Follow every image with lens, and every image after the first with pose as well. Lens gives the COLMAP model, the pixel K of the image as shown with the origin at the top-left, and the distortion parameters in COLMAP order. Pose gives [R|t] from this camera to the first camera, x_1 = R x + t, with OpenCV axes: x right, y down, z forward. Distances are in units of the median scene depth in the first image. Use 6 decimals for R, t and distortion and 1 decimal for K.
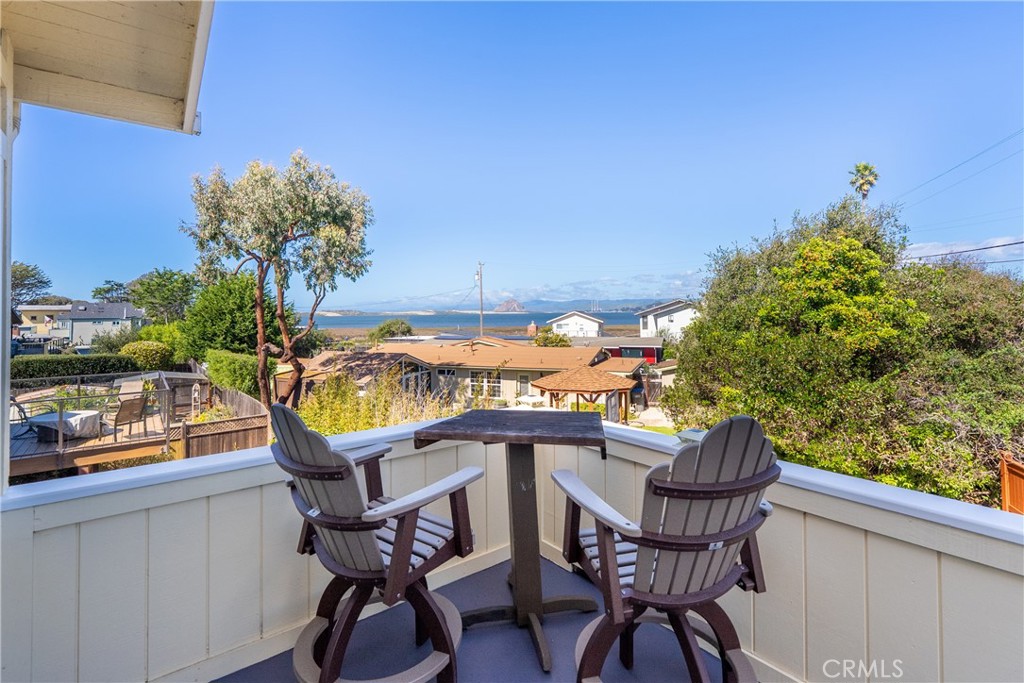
lens RADIAL K [[476.7, 0, 518.2], [0, 476.7, 301.9], [0, 0, 1]] dist [-0.002932, 0.000270]
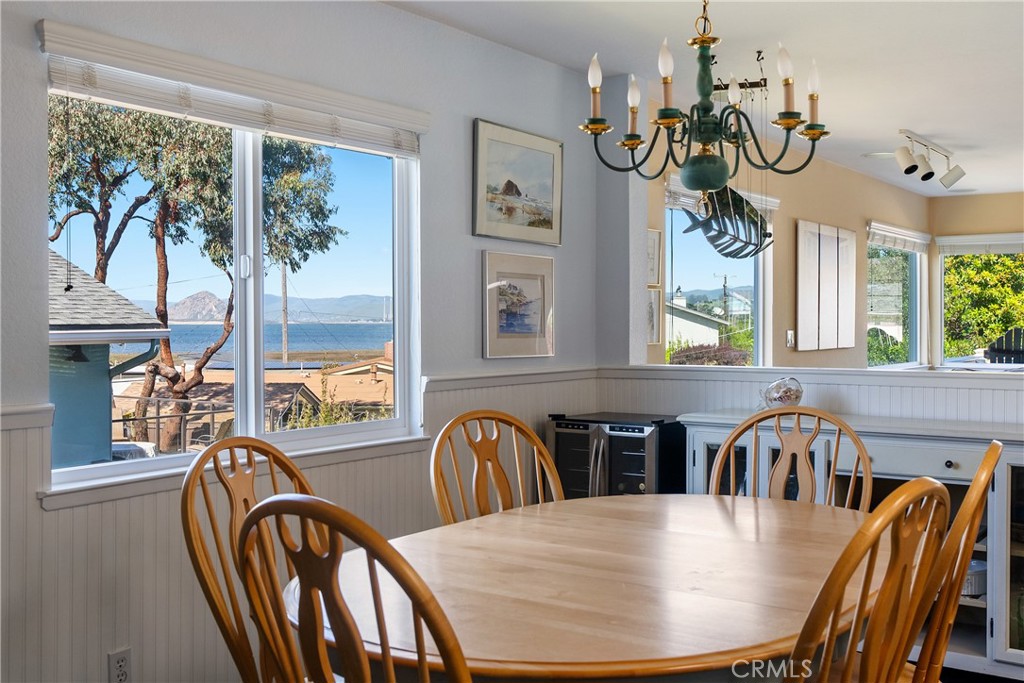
lens RADIAL K [[1044.3, 0, 515.7], [0, 1044.3, 327.9], [0, 0, 1]] dist [0.015852, 0.001511]
pose [[0.958882, 0.005610, 0.283751, -0.308738], [-0.013030, 0.999621, 0.024269, 0.006517], [-0.283507, -0.026969, 0.958591, -0.246508]]
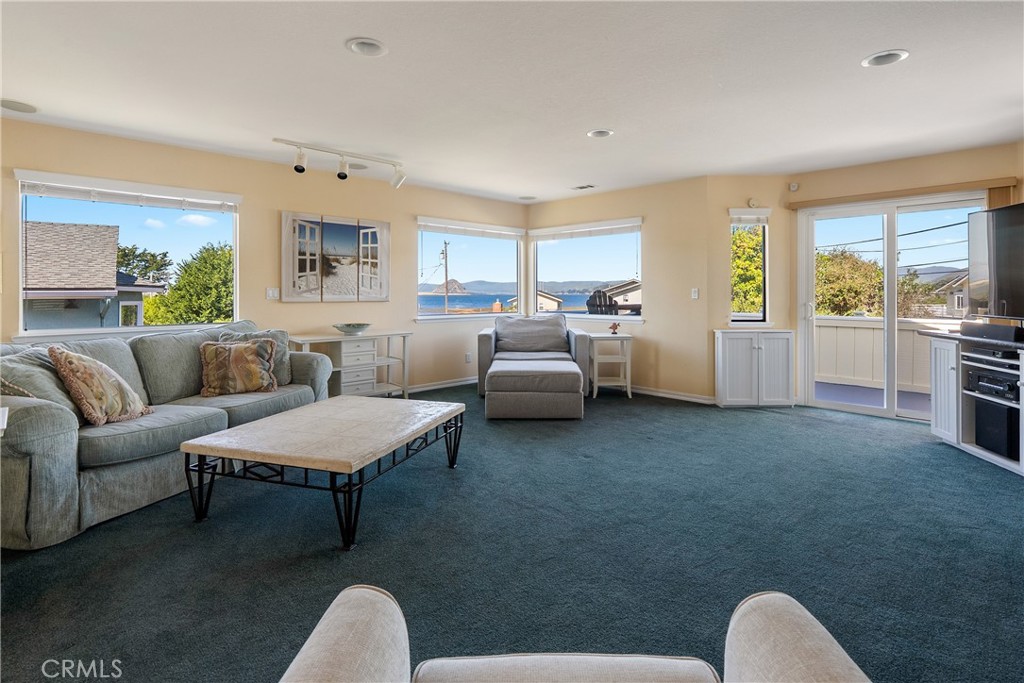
lens RADIAL K [[511.0, 0, 507.4], [0, 511.0, 299.2], [0, 0, 1]] dist [-0.004908, -0.000593]
pose [[0.995219, 0.006217, 0.097472, -0.105954], [-0.009281, 0.999476, 0.031013, 0.009949], [-0.097228, -0.031769, 0.994755, -0.207300]]
